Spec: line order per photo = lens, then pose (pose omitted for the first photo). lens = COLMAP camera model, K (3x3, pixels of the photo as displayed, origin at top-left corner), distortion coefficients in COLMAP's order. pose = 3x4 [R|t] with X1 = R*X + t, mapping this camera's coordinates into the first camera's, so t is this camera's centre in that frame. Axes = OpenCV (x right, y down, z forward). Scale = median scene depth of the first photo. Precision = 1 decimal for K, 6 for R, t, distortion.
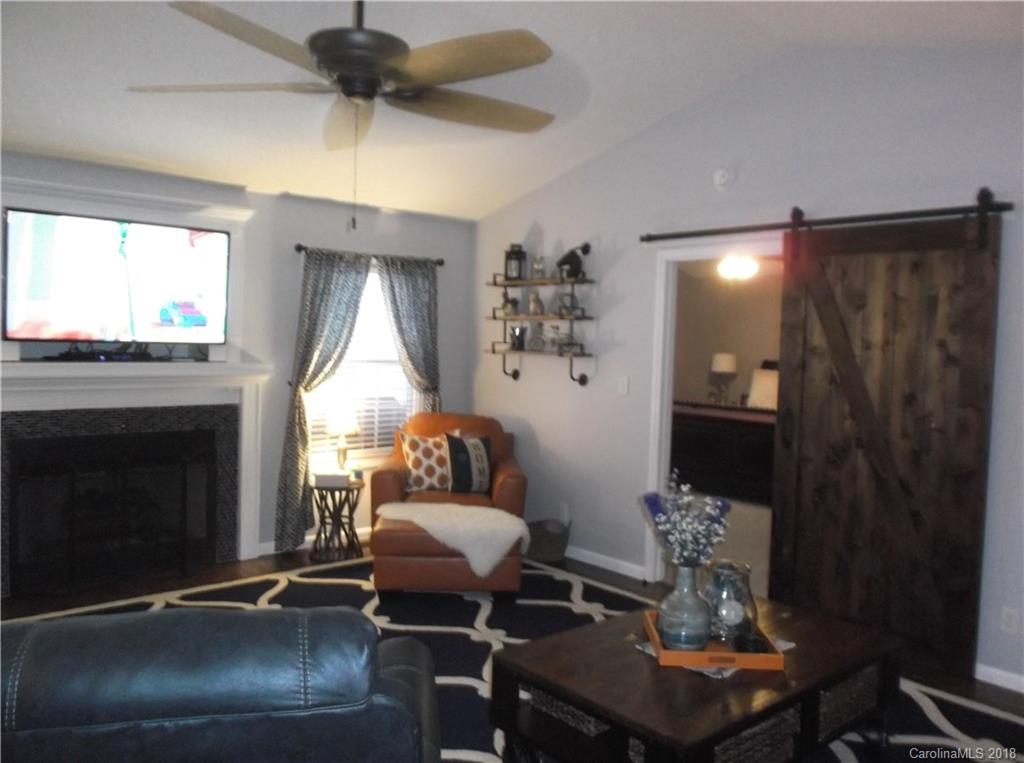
lens RADIAL K [[800.4, 0, 503.3], [0, 800.4, 382.4], [0, 0, 1]] dist [-0.035902, 0.006783]
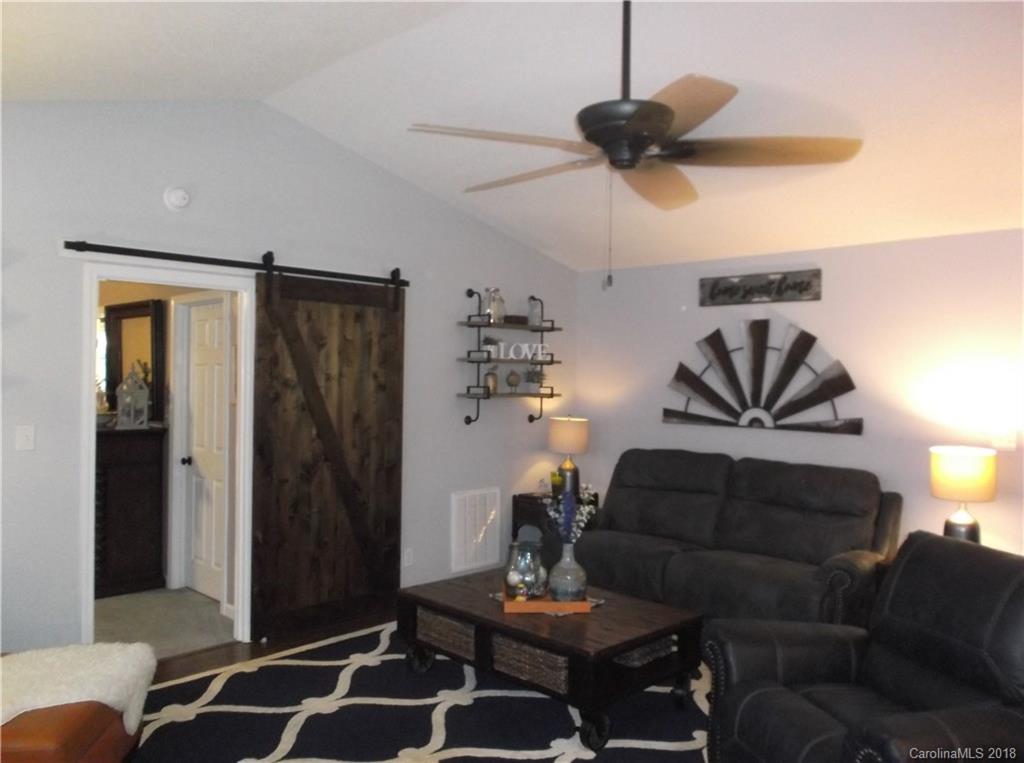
lens RADIAL K [[800.4, 0, 503.3], [0, 800.4, 382.4], [0, 0, 1]] dist [-0.035902, 0.006783]
pose [[-0.075694, -0.042315, 0.996233, -0.800003], [0.039292, 0.998197, 0.045383, -0.085290], [-0.996357, 0.042580, -0.073895, 0.829188]]
